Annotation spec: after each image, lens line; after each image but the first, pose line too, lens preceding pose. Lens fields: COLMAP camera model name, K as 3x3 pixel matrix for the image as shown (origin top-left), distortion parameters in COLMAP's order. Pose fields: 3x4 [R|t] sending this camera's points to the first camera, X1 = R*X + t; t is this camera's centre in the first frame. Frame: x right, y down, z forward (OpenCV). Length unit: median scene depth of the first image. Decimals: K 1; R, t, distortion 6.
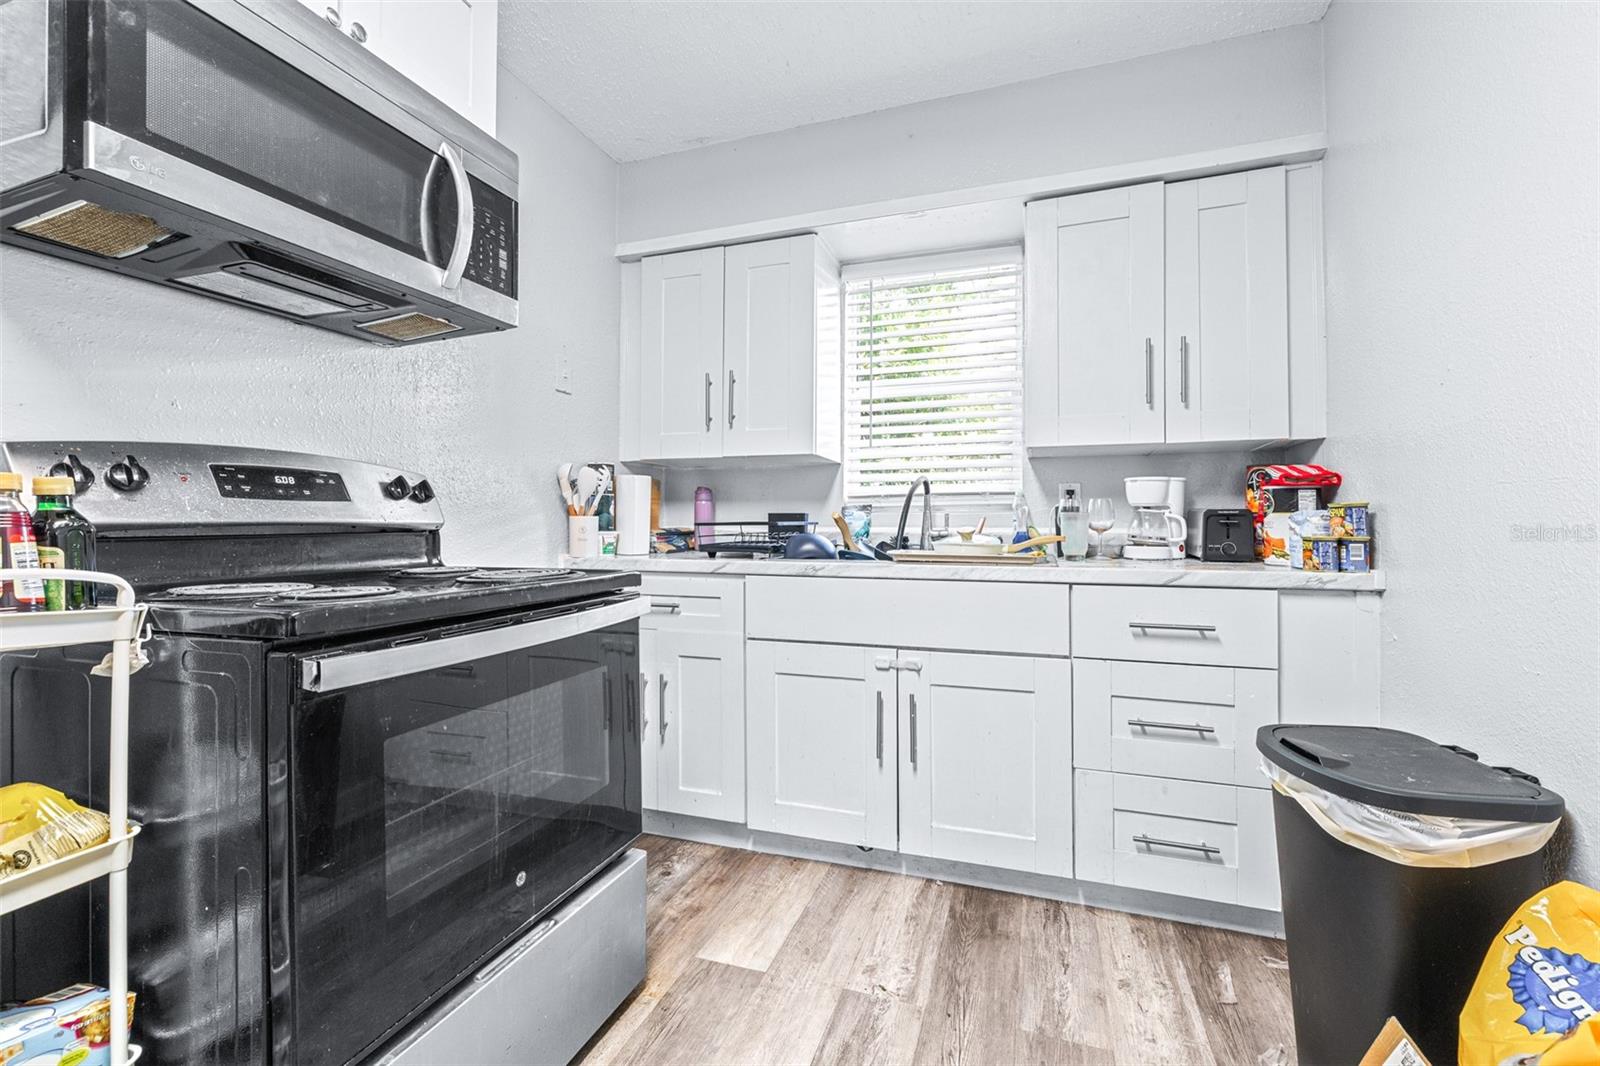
lens RADIAL K [[686.0, 0, 798.9], [0, 686.0, 514.4], [0, 0, 1]] dist [0.000449, -0.000115]
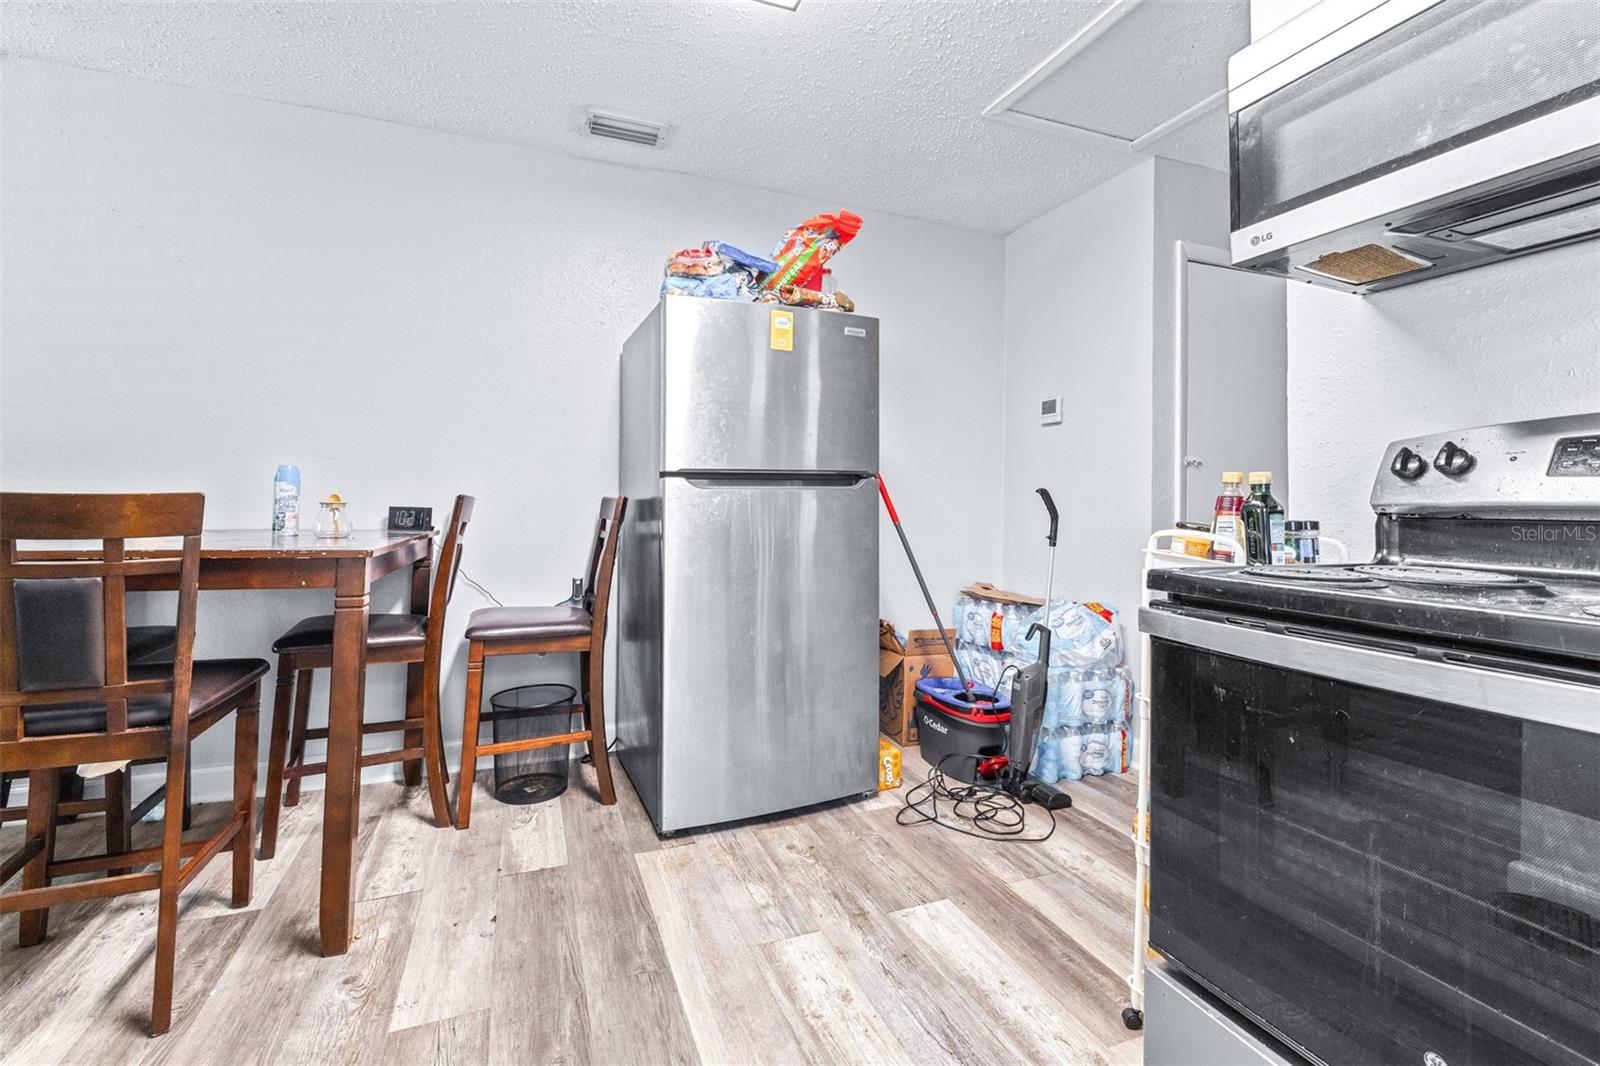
lens RADIAL K [[704.2, 0, 798.4], [0, 704.2, 505.9], [0, 0, 1]] dist [0.000589, -0.000124]
pose [[-0.752252, 0.003433, -0.658867, 0.499373], [0.002190, 0.999994, 0.002710, 0.008459], [0.658872, 0.000596, -0.752255, 1.129422]]
